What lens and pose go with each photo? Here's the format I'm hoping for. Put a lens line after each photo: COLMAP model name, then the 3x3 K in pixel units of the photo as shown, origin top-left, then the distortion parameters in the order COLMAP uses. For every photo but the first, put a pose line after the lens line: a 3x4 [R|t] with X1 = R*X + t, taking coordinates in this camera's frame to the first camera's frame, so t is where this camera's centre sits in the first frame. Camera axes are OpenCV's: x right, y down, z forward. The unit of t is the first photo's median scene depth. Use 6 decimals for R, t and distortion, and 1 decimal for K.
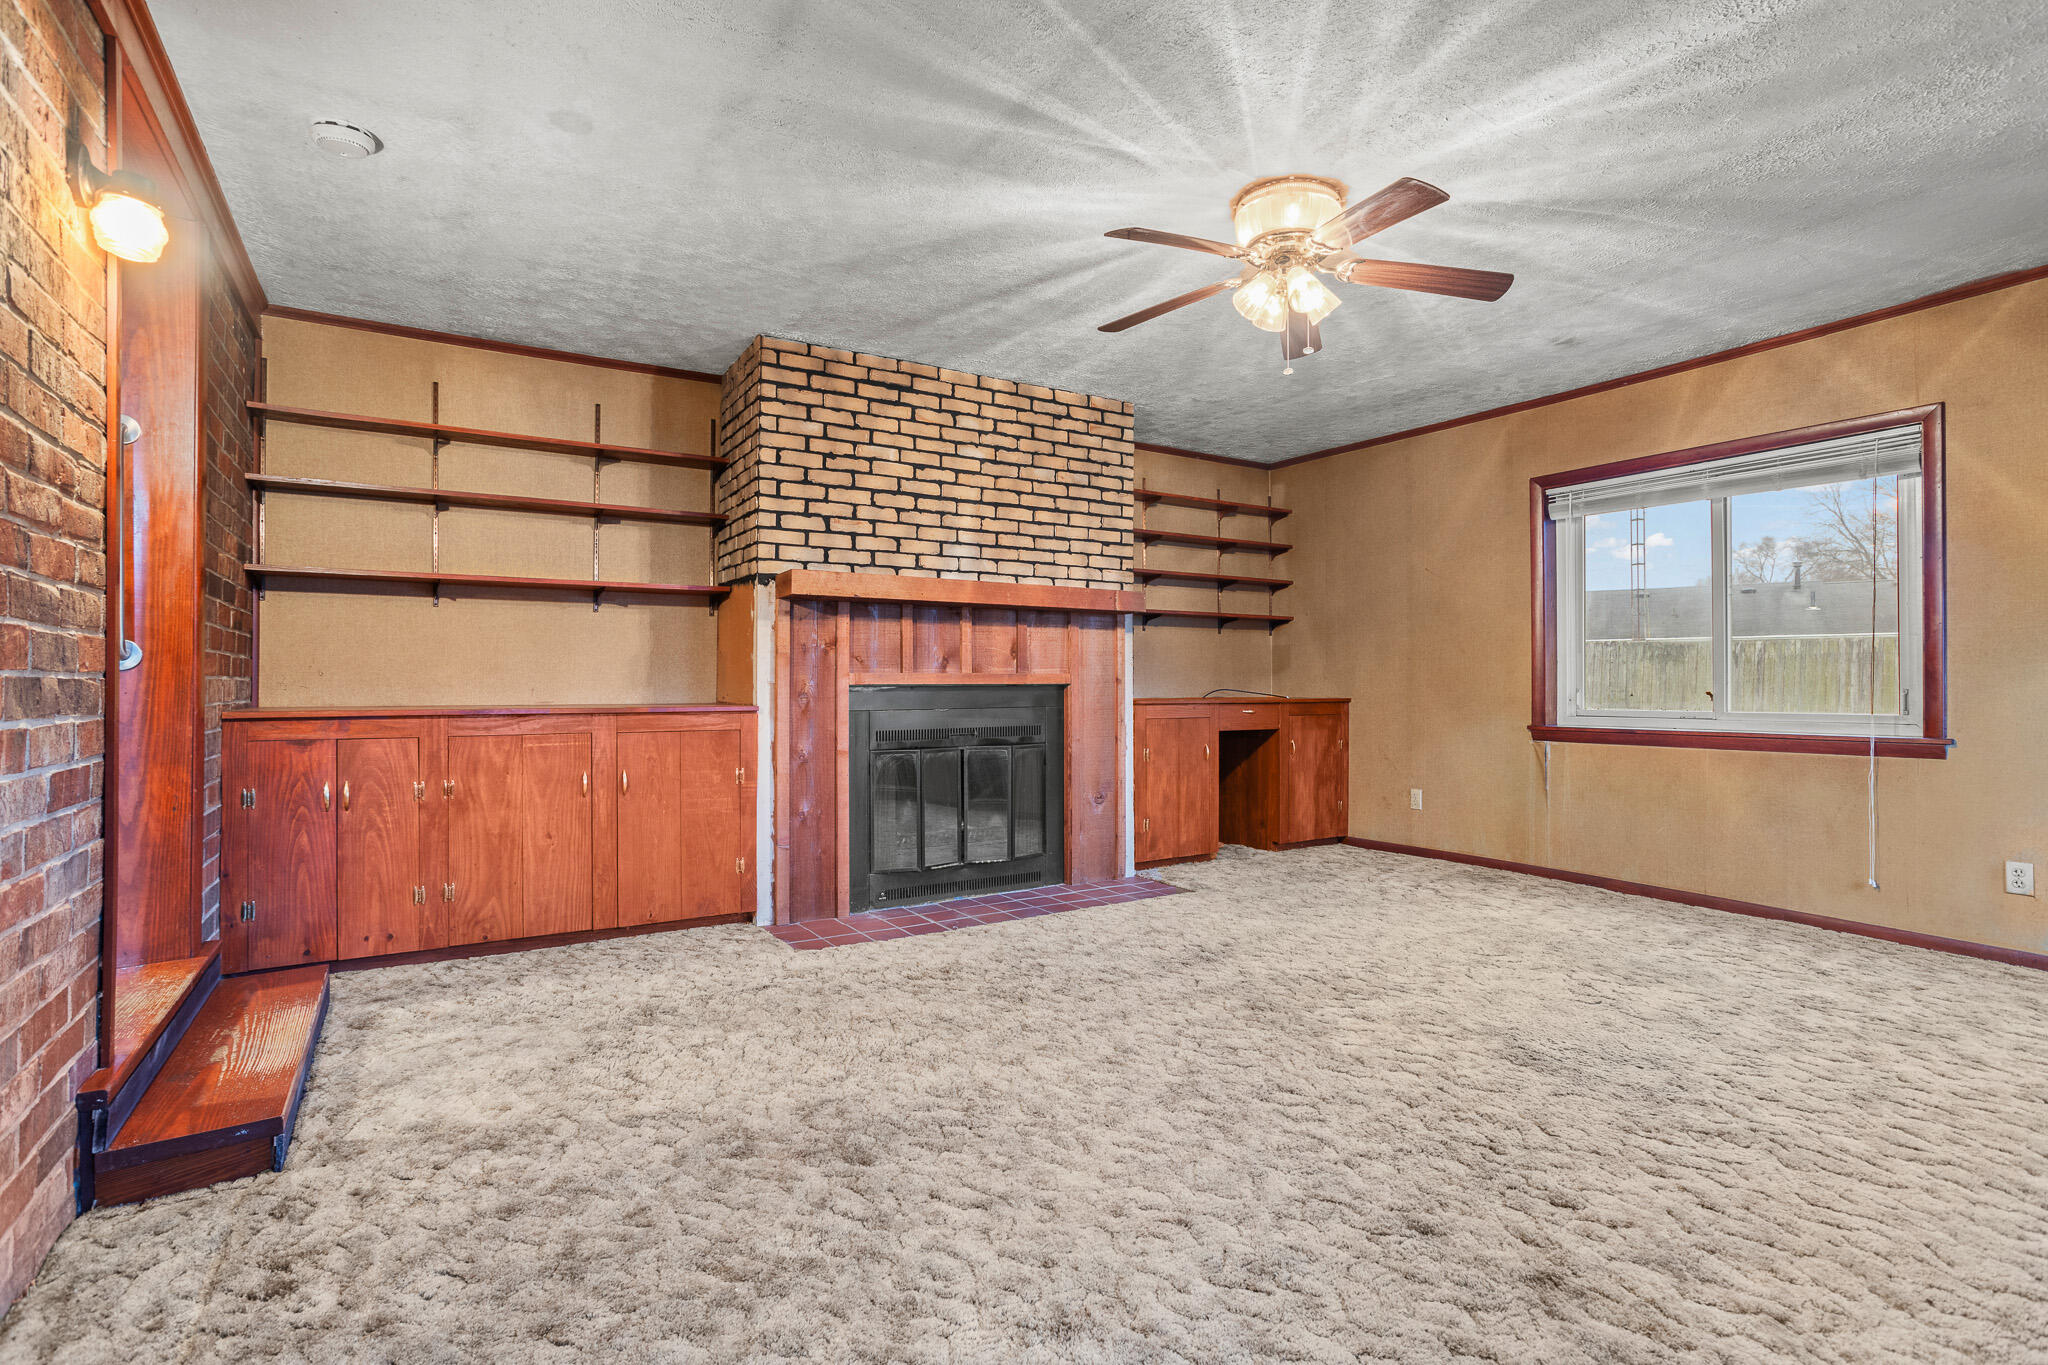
lens RADIAL K [[995.4, 0, 1006.3], [0, 995.4, 675.3], [0, 0, 1]] dist [-0.043223, 0.022038]
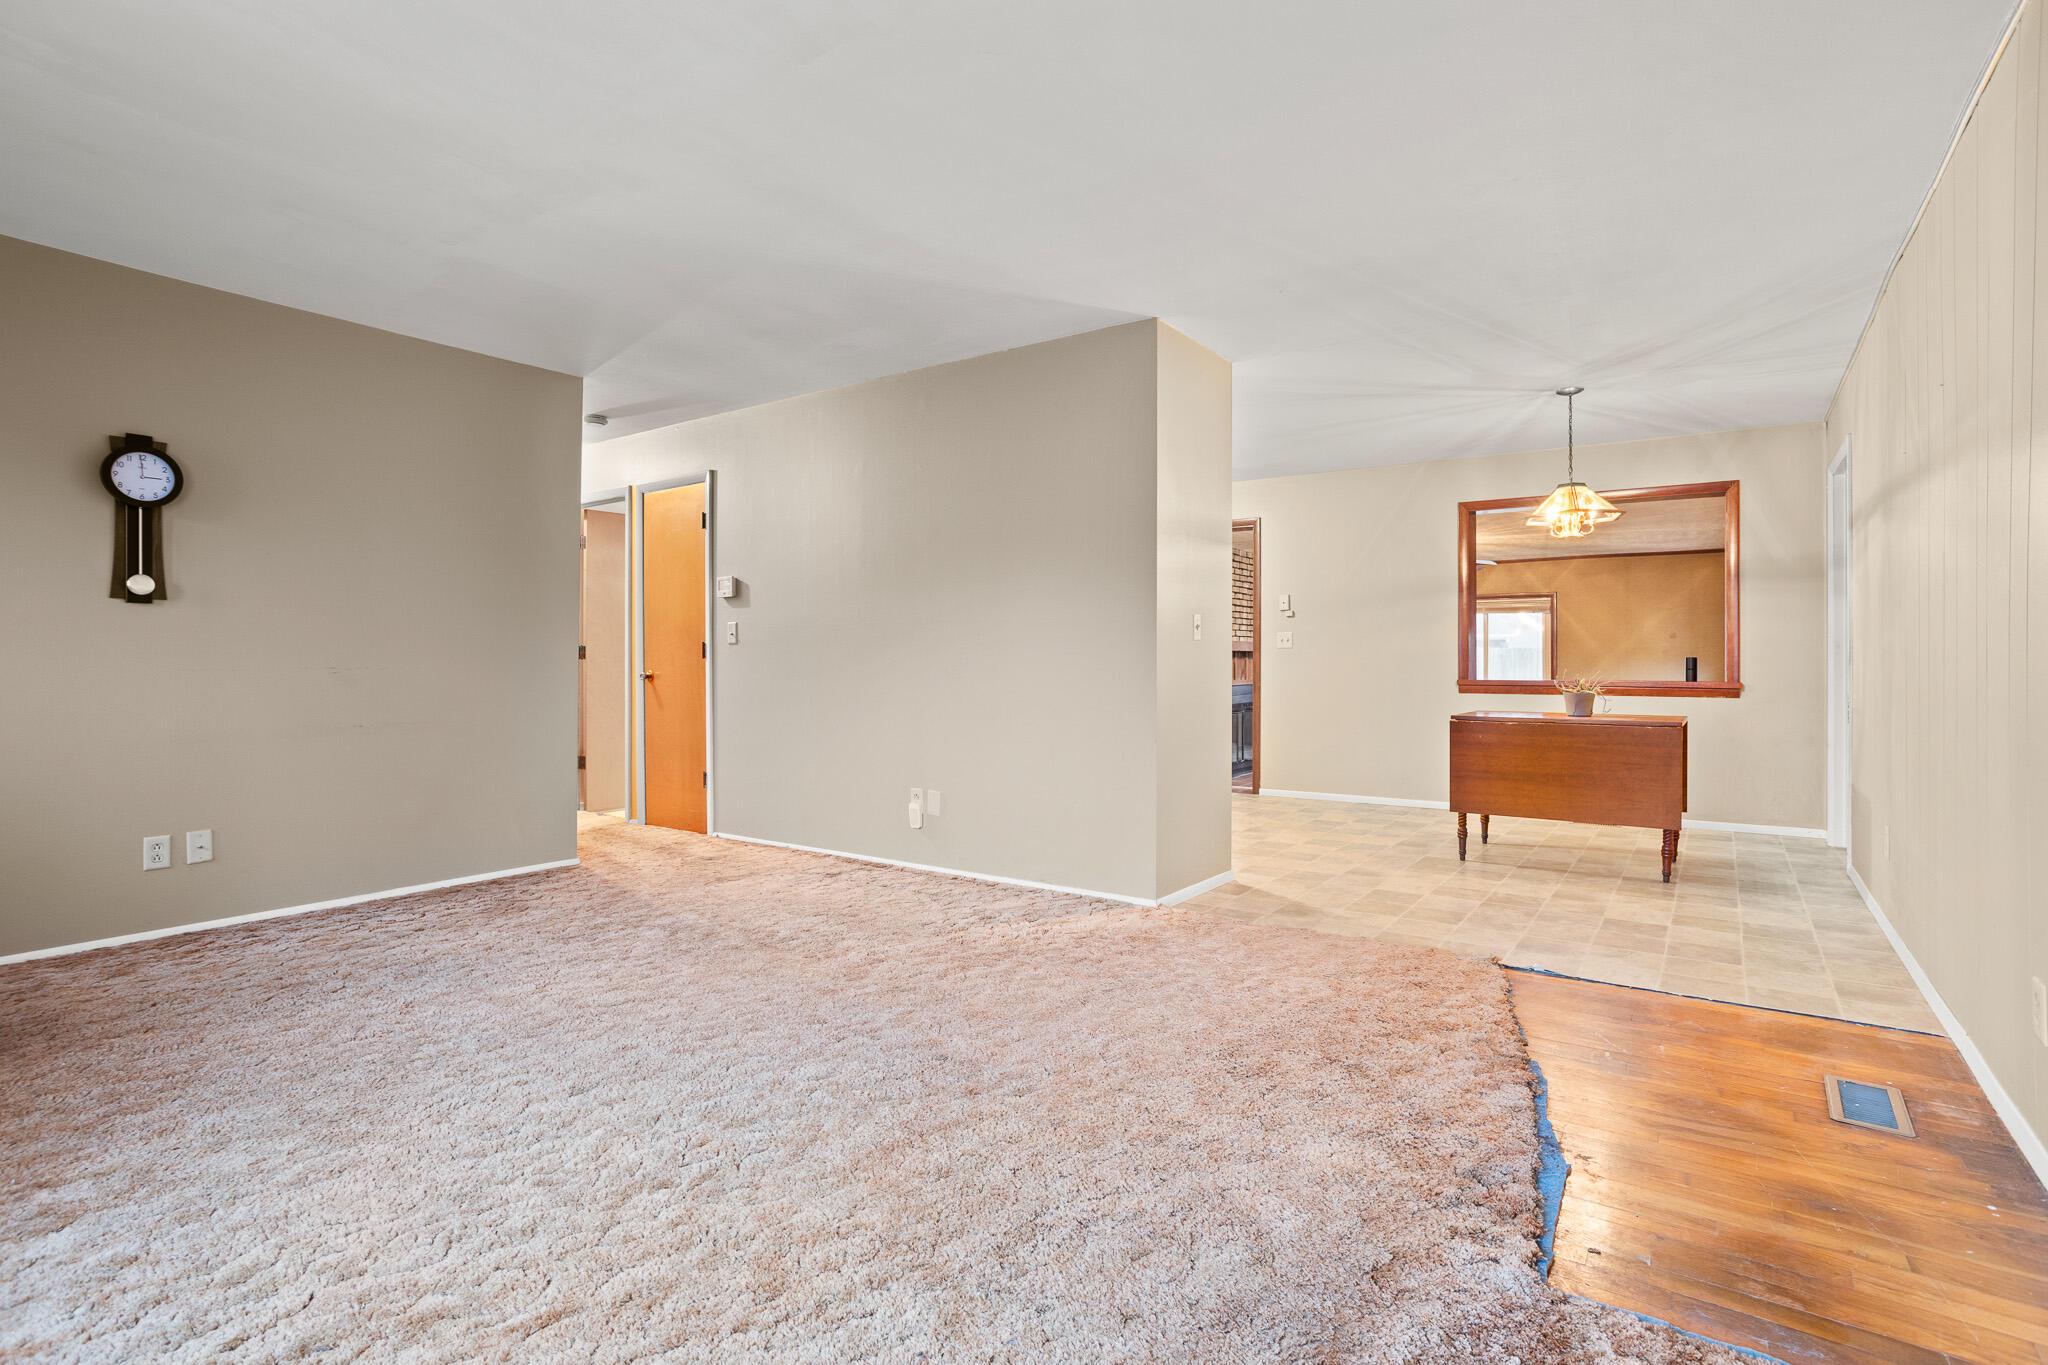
lens RADIAL K [[995.4, 0, 1007.1], [0, 995.4, 665.7], [0, 0, 1]] dist [-0.043223, 0.022038]
pose [[0.926369, -0.007811, 0.376536, -1.407895], [0.004560, 0.999944, 0.009525, -0.060229], [-0.376590, -0.007107, 0.926353, -0.954766]]
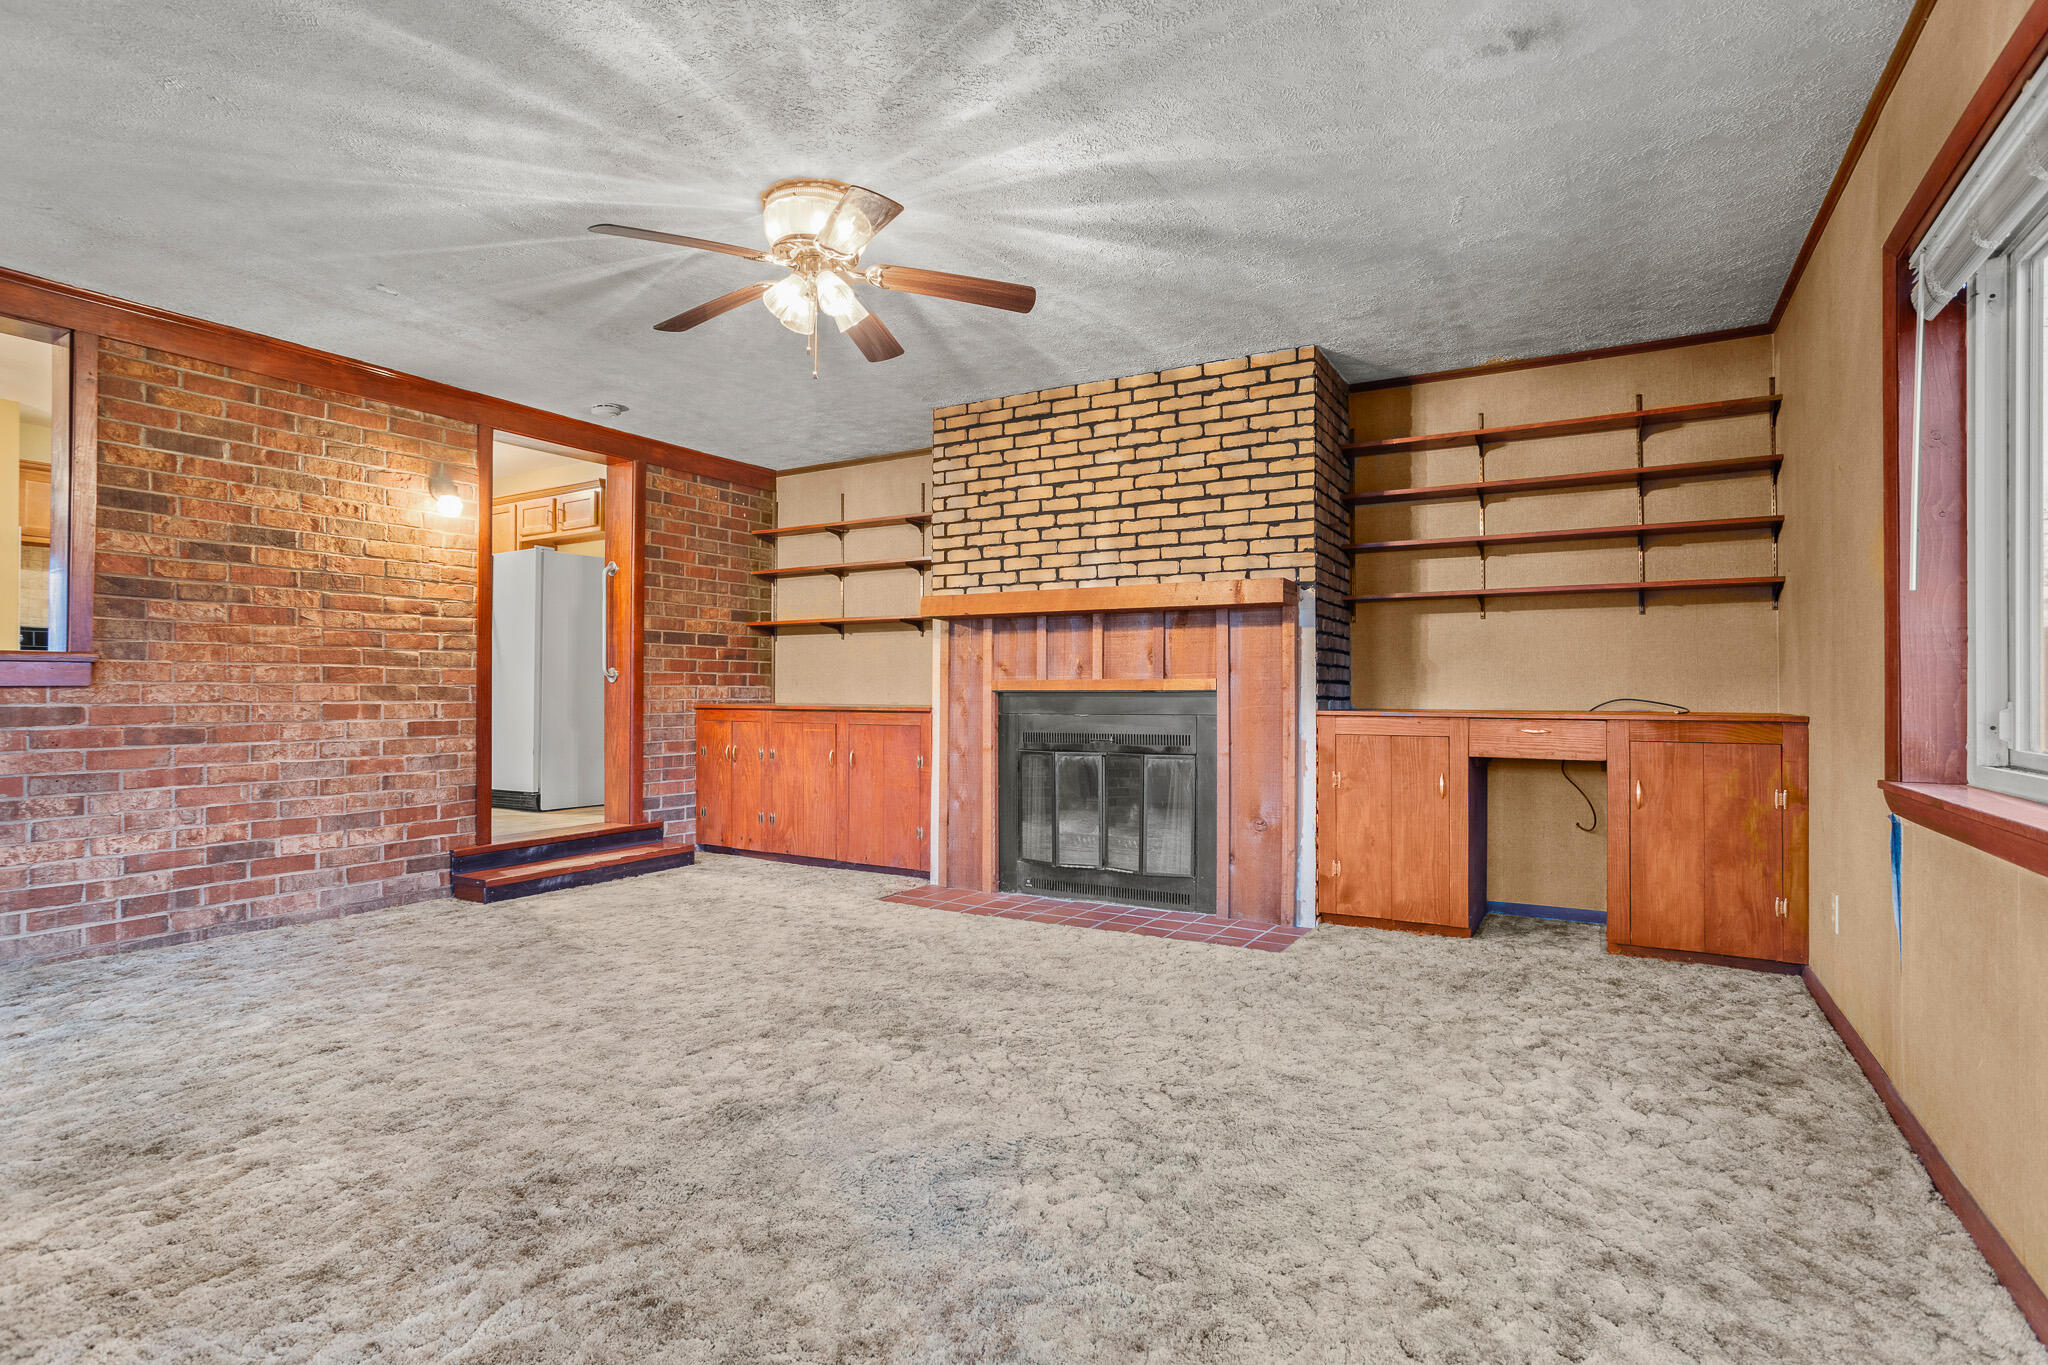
lens RADIAL K [[995.4, 0, 1042.4], [0, 995.4, 682.0], [0, 0, 1]] dist [-0.043223, 0.022038]
pose [[0.473086, -0.007352, -0.880986, 0.827451], [0.004736, 0.999972, -0.005802, 0.006343], [0.881004, -0.001428, 0.473108, 0.477001]]
